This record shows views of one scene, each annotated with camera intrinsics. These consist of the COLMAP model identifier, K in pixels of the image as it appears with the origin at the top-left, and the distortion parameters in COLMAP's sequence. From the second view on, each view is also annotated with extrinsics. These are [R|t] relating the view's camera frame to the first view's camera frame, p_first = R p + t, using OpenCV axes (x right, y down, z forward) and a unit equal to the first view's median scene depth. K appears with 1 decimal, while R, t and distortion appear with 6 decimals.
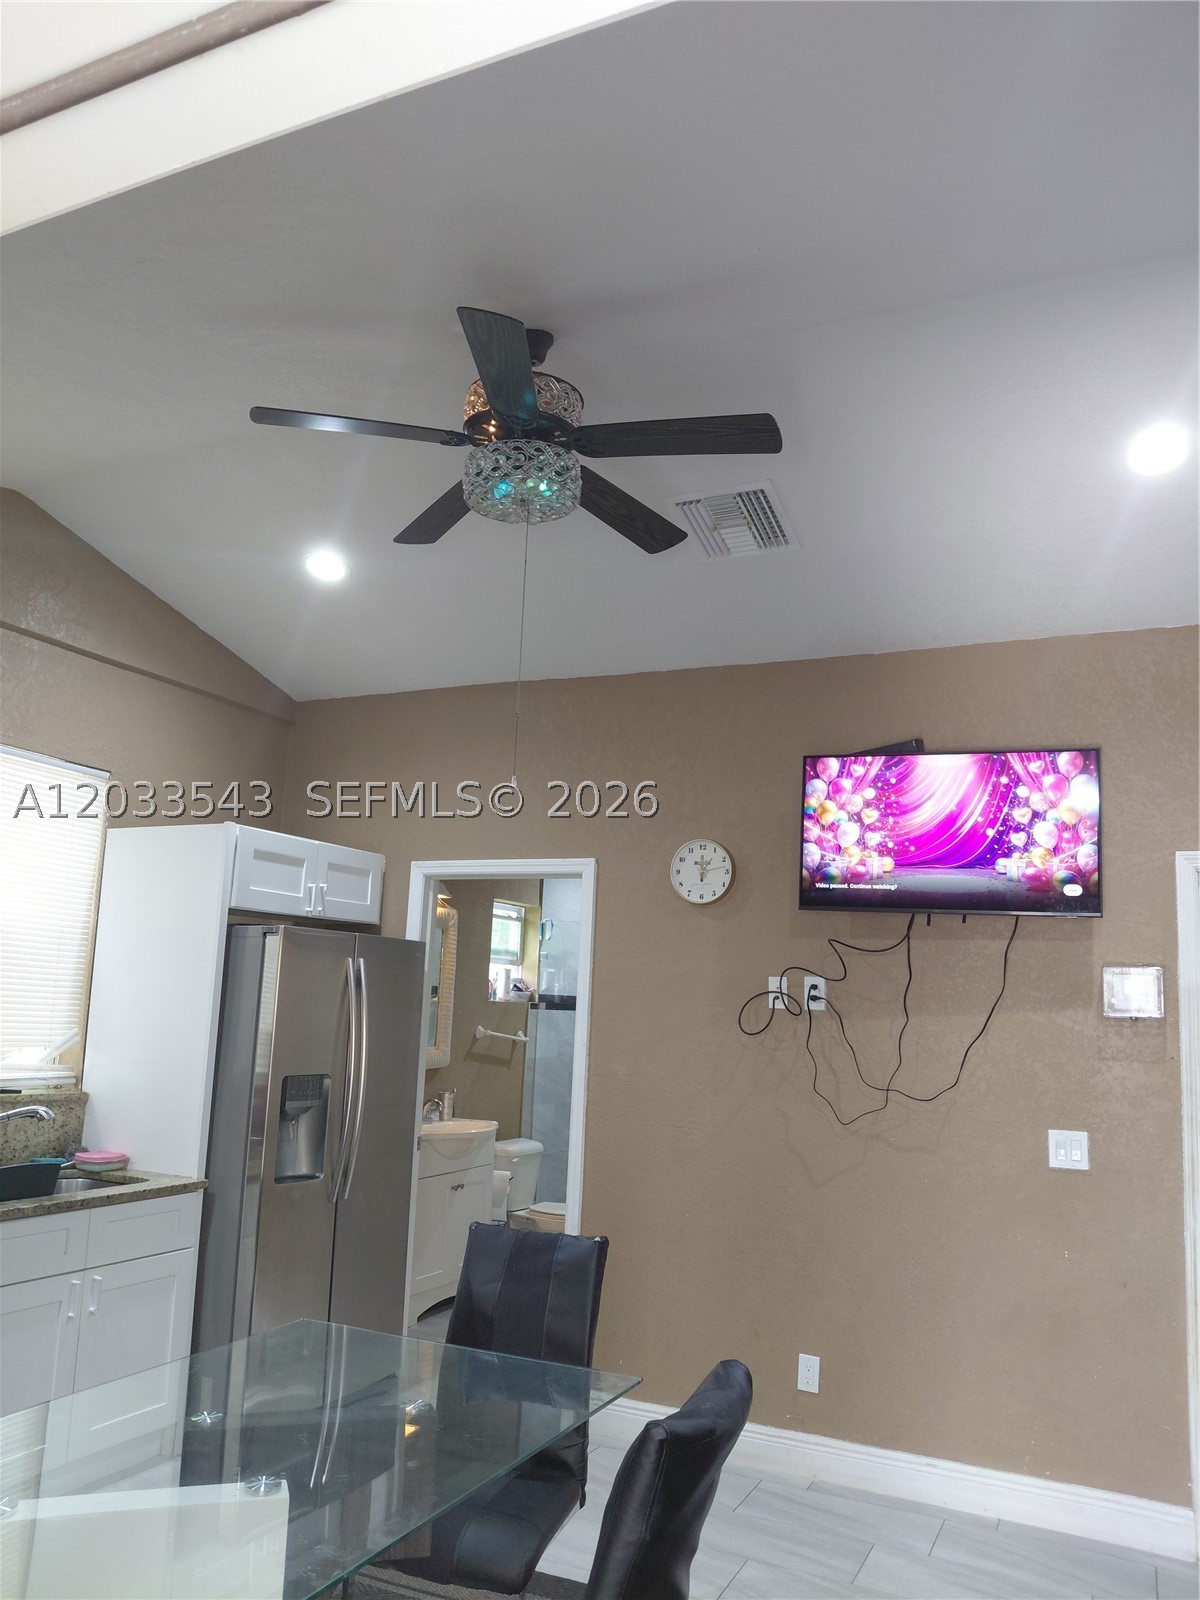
lens RADIAL K [[1186.0, 0, 600.7], [0, 1186.0, 831.8], [0, 0, 1]] dist [0.107810, -0.261043]
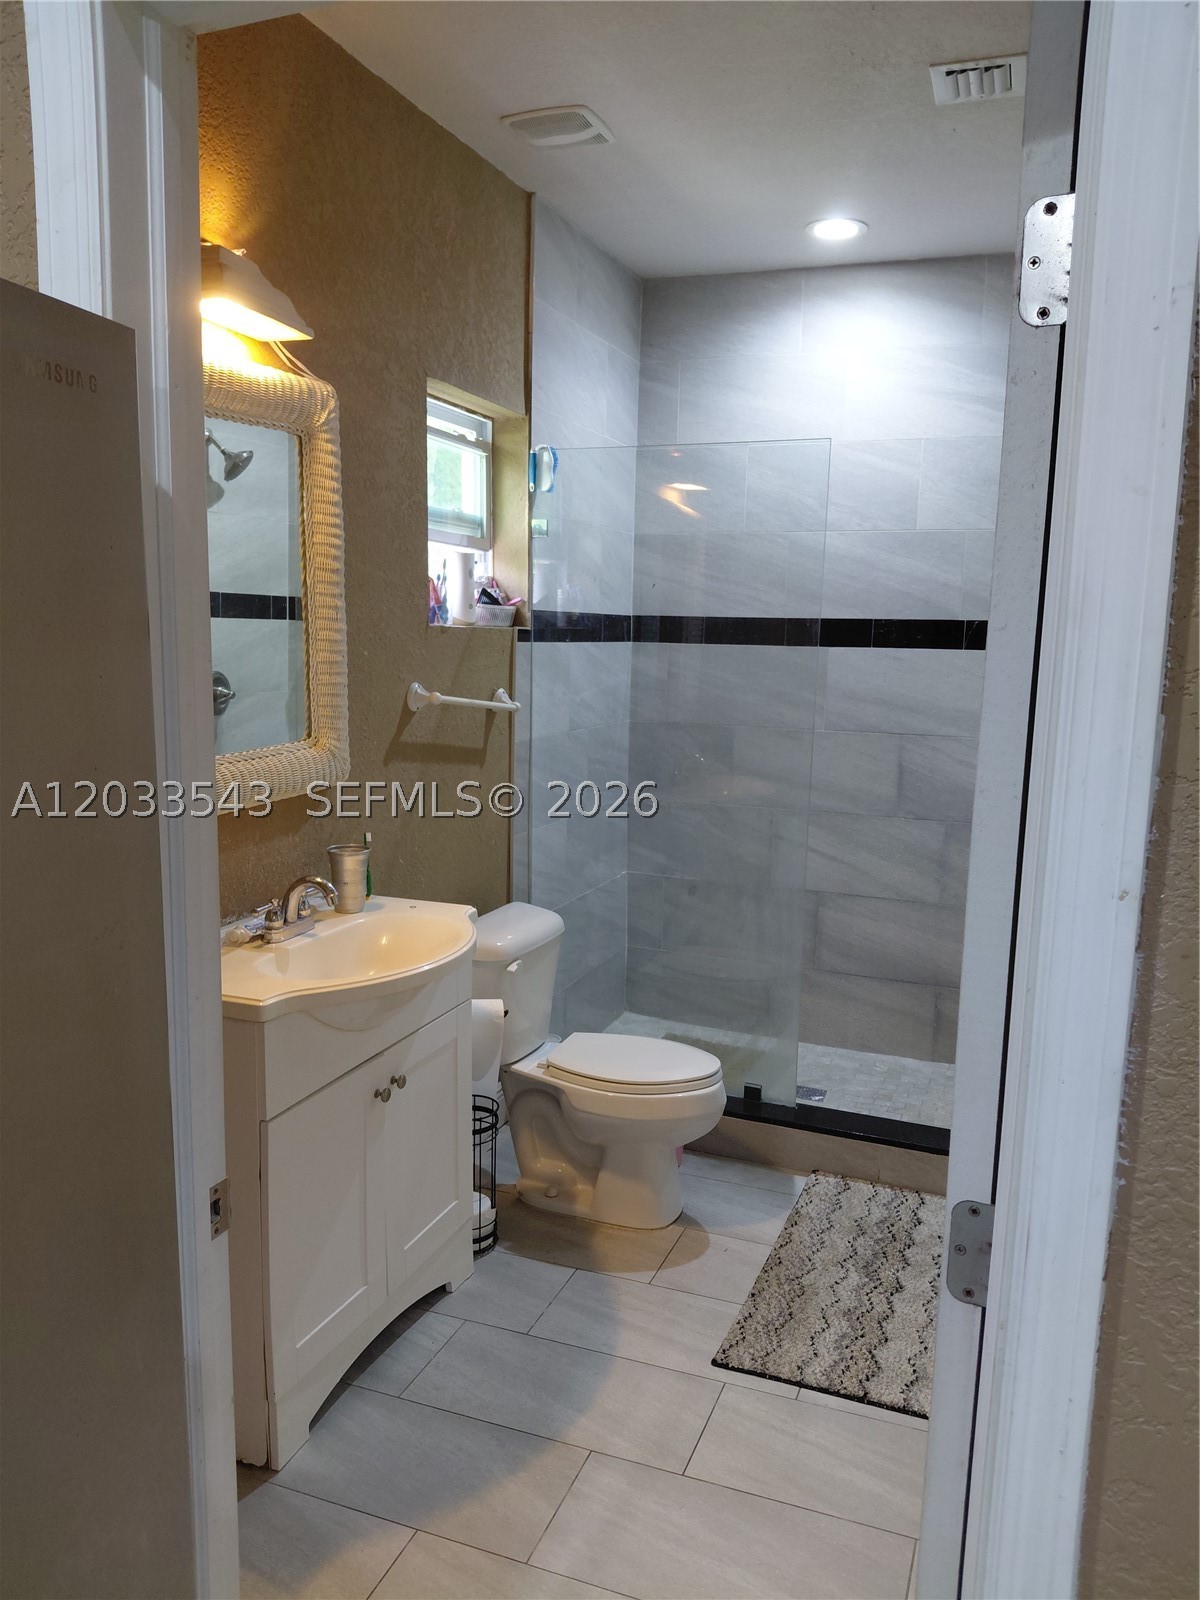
lens RADIAL K [[1186.0, 0, 600.7], [0, 1186.0, 831.8], [0, 0, 1]] dist [0.107810, -0.261043]
pose [[0.997555, -0.036694, 0.059485, -0.058102], [0.016553, 0.950923, 0.308986, 0.076167], [-0.067904, -0.307245, 0.949205, 0.531466]]
